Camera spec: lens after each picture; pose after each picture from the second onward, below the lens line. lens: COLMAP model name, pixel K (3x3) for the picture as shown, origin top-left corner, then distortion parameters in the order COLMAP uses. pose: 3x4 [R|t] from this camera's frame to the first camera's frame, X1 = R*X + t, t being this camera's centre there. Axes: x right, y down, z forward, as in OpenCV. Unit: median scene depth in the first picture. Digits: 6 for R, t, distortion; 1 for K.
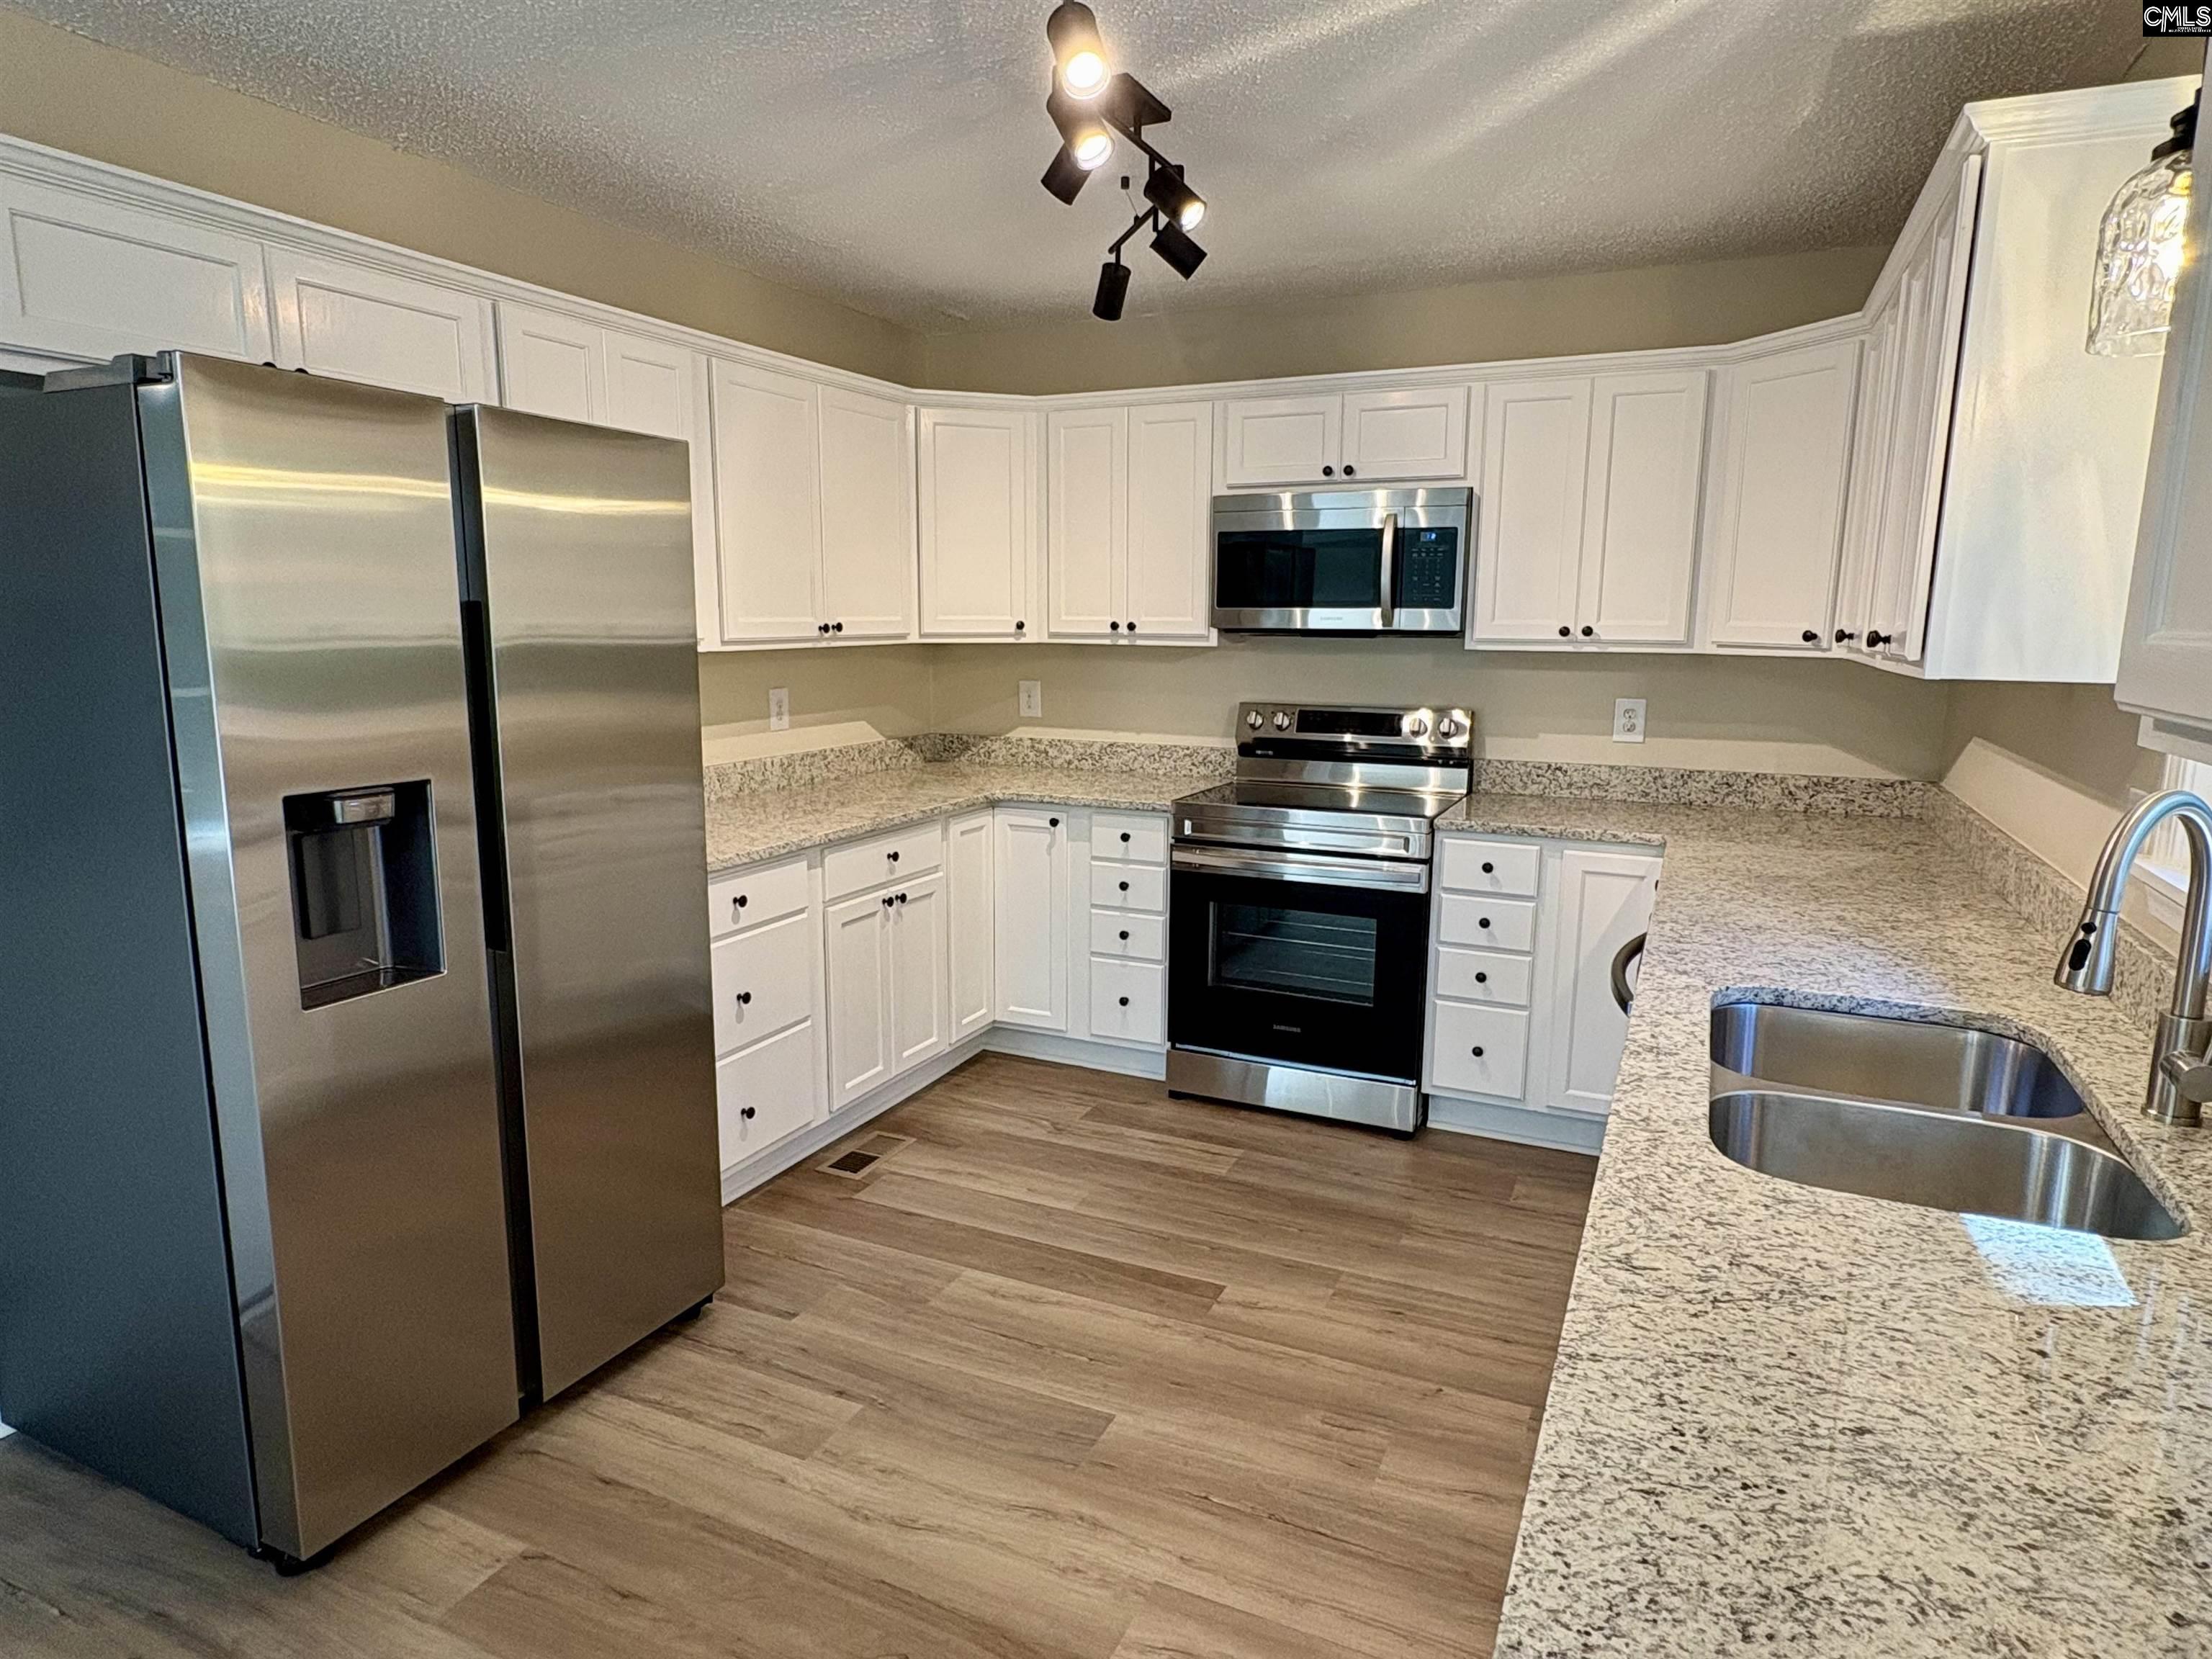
lens RADIAL K [[1285.3, 0, 1106.3], [0, 1285.3, 829.8], [0, 0, 1]] dist [-0.002722, 0.003305]
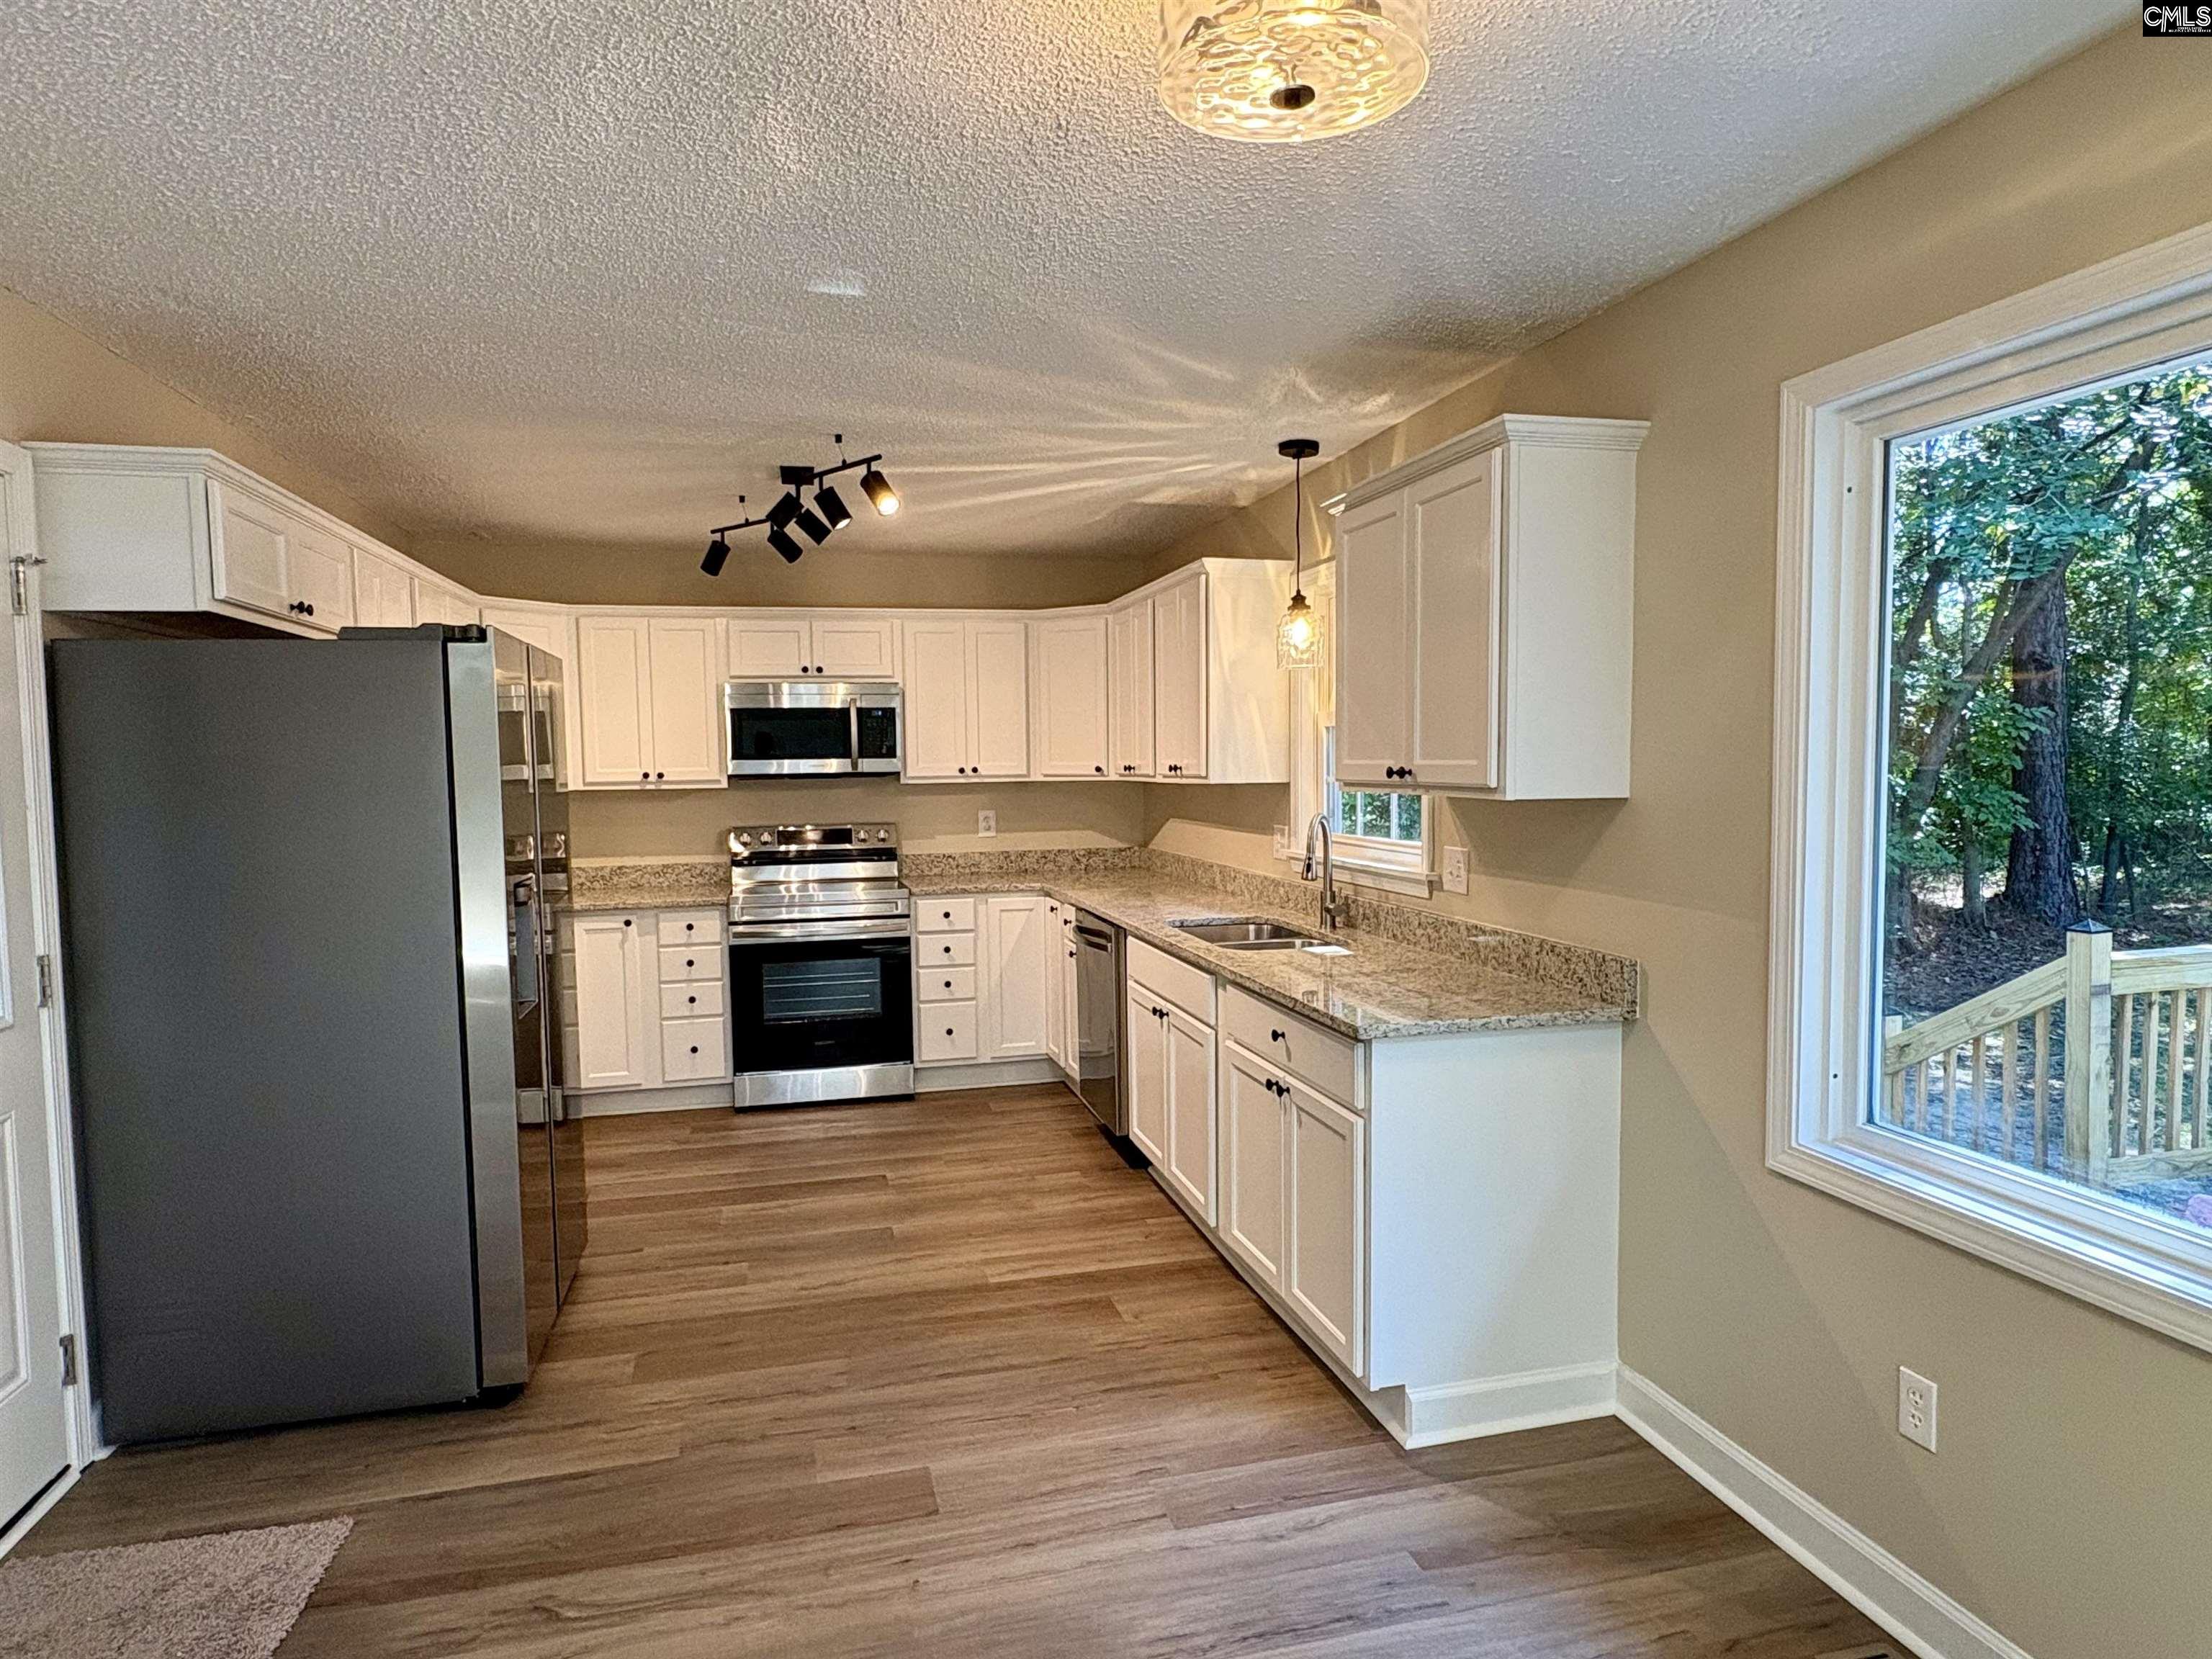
lens RADIAL K [[1285.3, 0, 1110.2], [0, 1285.3, 830.6], [0, 0, 1]] dist [-0.002722, 0.003305]
pose [[0.768798, -0.054230, 0.637188, -0.542931], [0.124992, 0.989923, -0.066558, 0.054811], [-0.627158, 0.130813, 0.767829, -0.370747]]
